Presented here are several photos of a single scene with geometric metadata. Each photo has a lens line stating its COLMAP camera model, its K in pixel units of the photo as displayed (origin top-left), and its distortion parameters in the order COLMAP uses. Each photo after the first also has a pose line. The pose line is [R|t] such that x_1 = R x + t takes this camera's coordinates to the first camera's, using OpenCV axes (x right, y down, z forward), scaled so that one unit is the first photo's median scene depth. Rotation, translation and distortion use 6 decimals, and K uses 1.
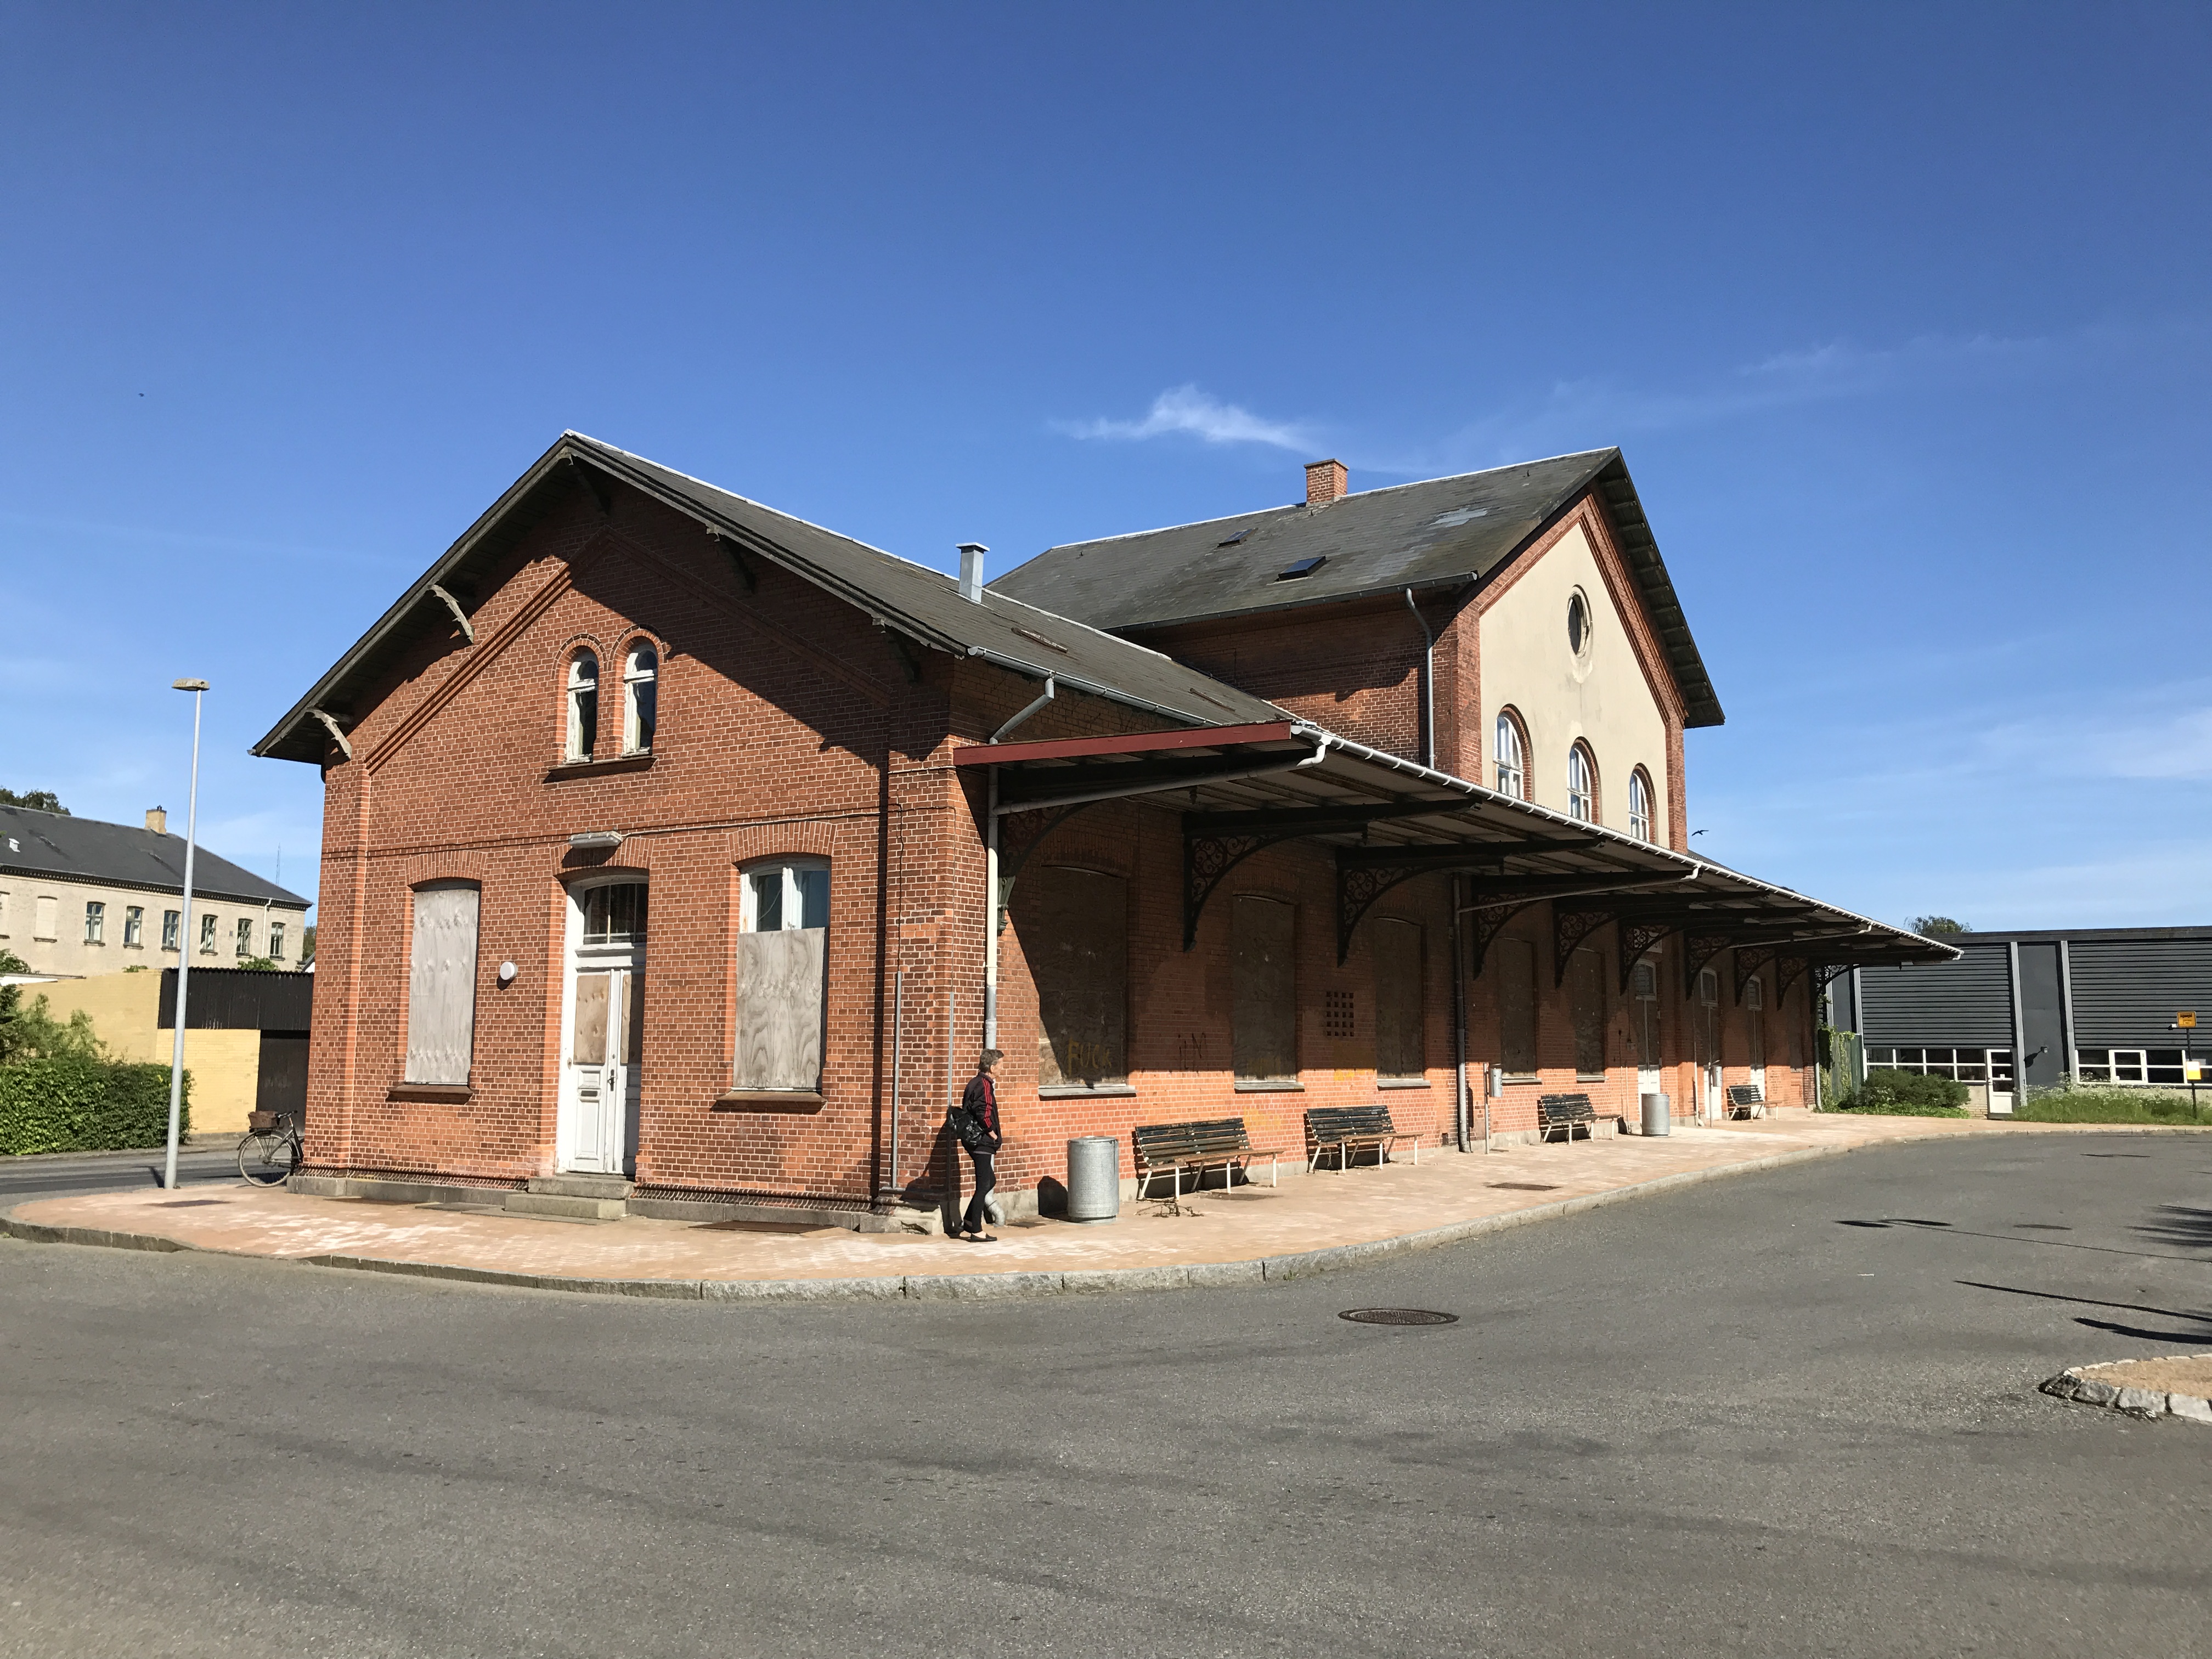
lens RADIAL K [[1855.8, 0, 1098.7], [0, 1855.8, 772.5], [0, 0, 1]] dist [0.040588, -0.068806]
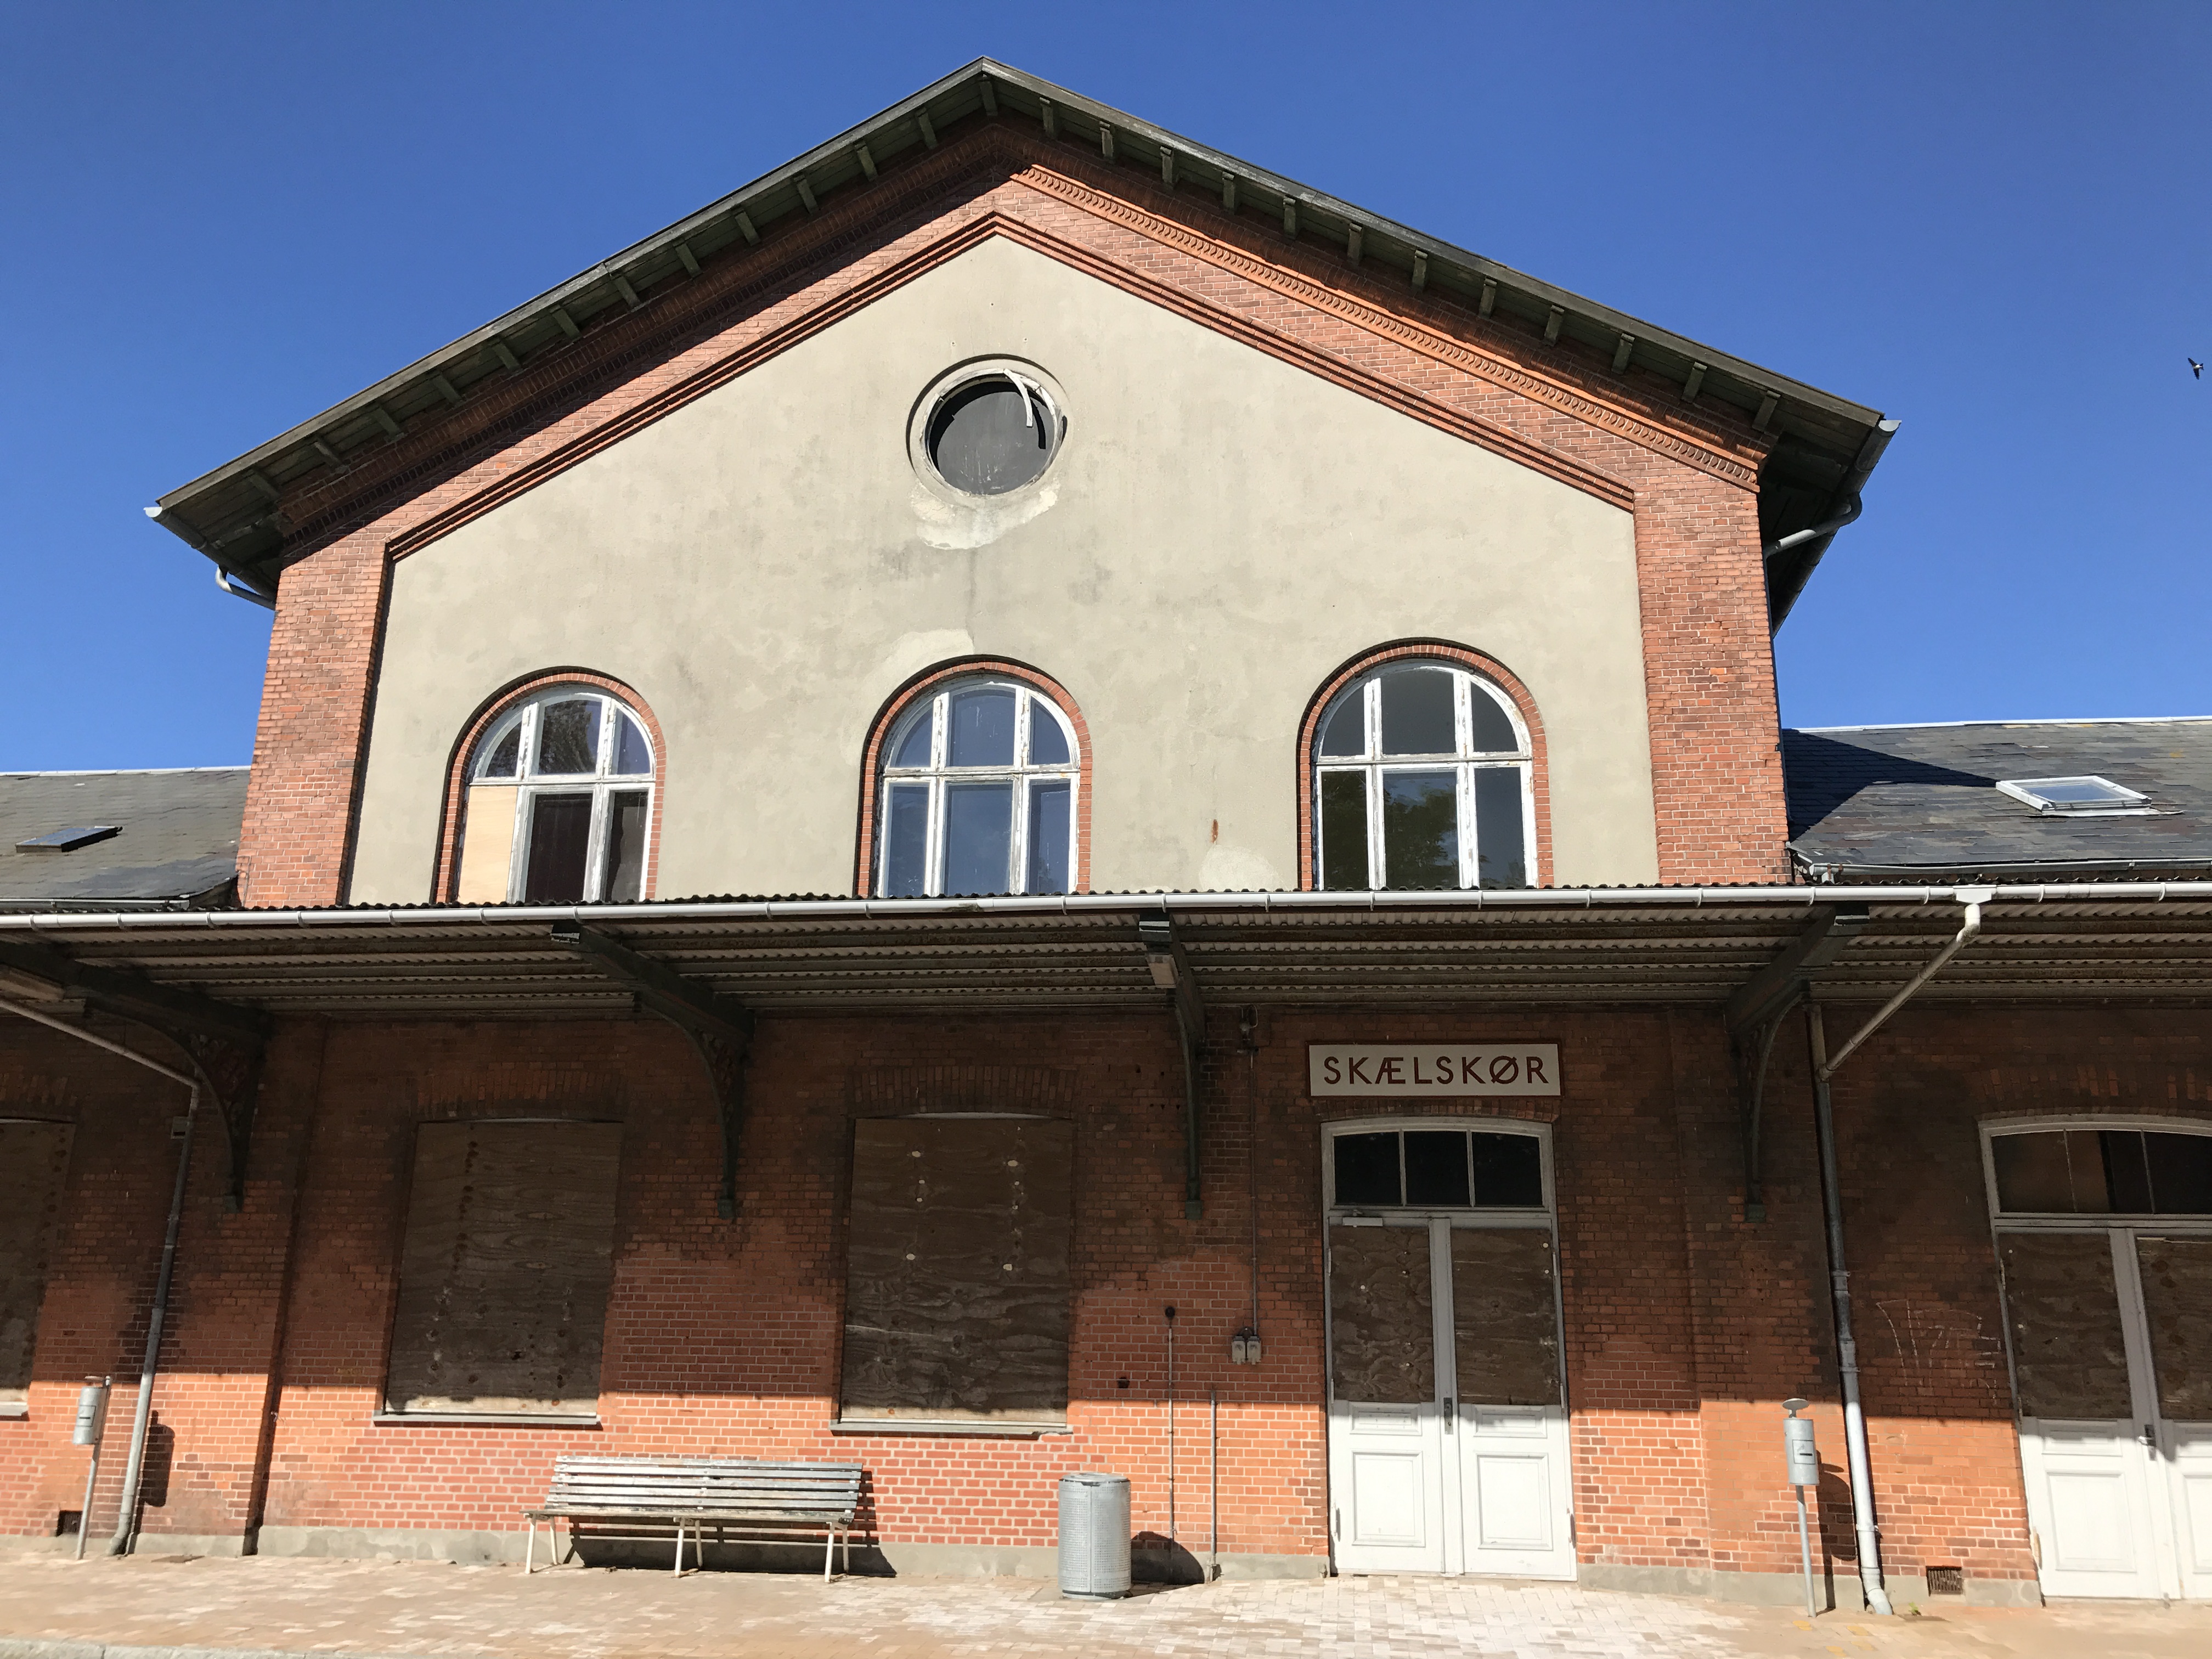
lens RADIAL K [[1855.8, 0, 1098.7], [0, 1855.8, 772.5], [0, 0, 1]] dist [0.040588, -0.068806]
pose [[0.356639, -0.276519, -0.892382, 0.763229], [0.123771, 0.960758, -0.248242, 0.144373], [0.926007, -0.021918, 0.376869, 0.964294]]
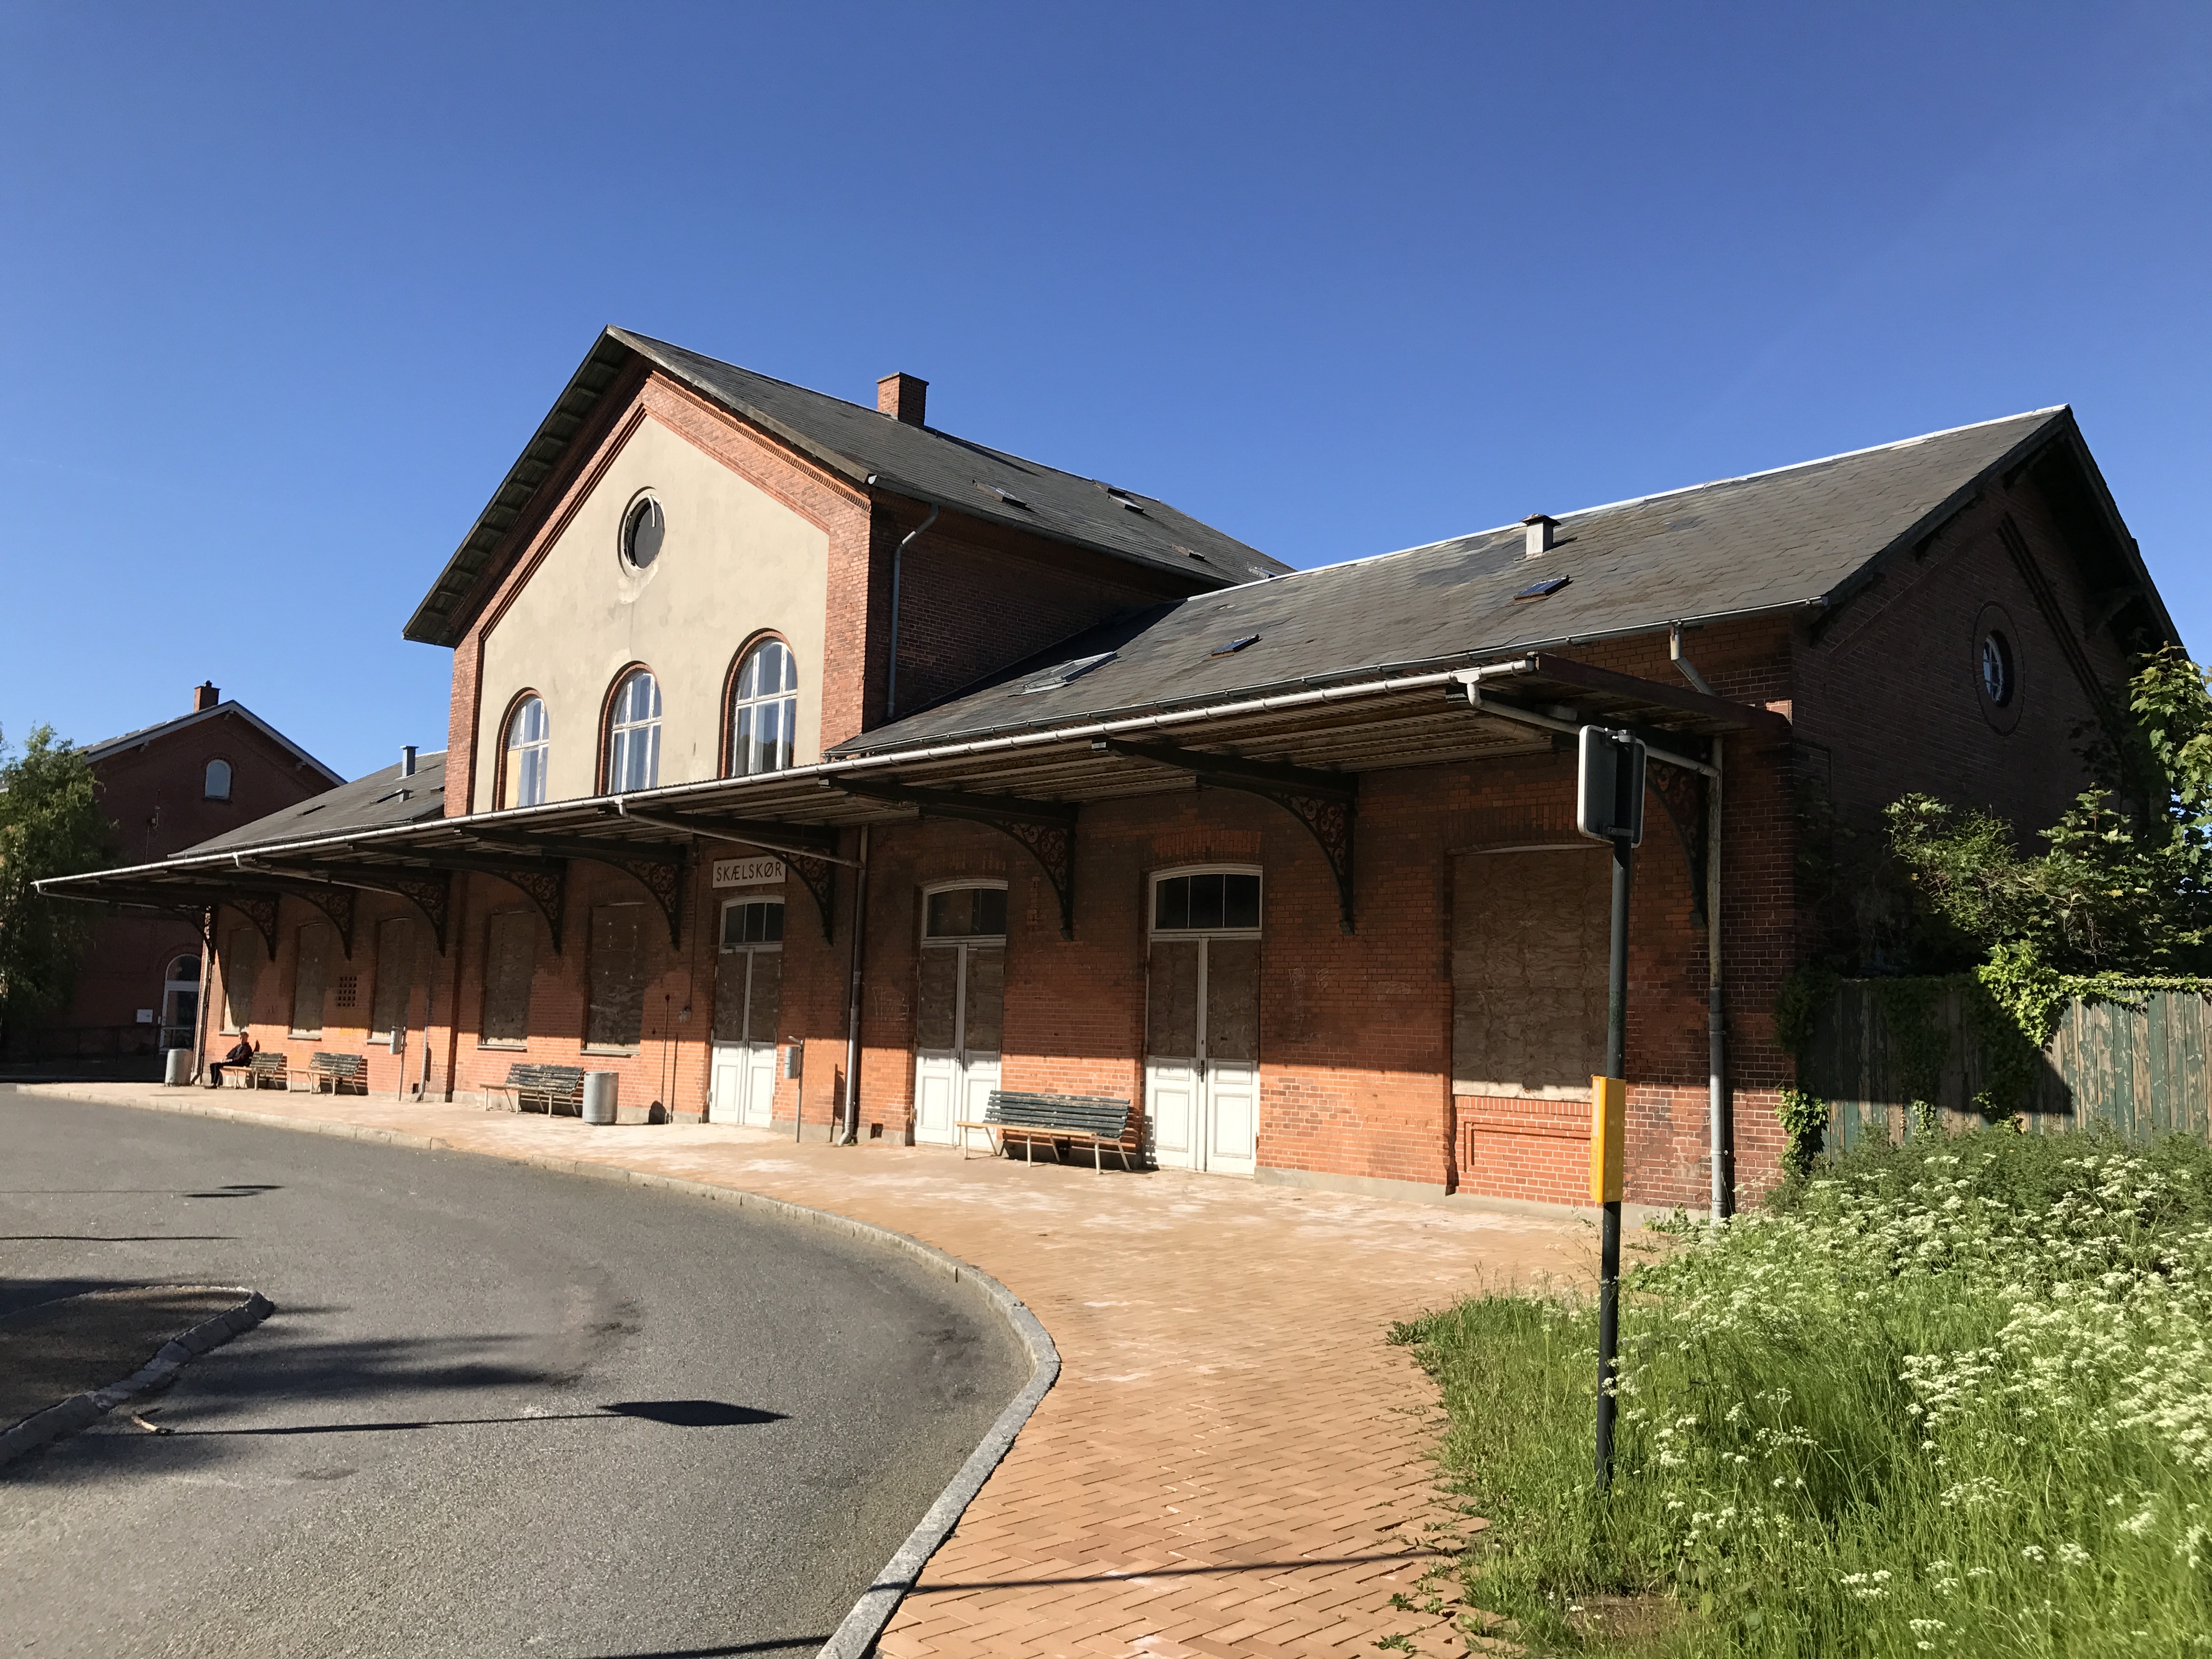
lens RADIAL K [[1855.8, 0, 1098.7], [0, 1855.8, 772.5], [0, 0, 1]] dist [0.040588, -0.068806]
pose [[-0.309957, -0.141799, -0.940117, 1.136618], [0.115768, 0.975829, -0.185354, 0.247389], [0.943676, -0.166287, -0.286050, 1.636251]]
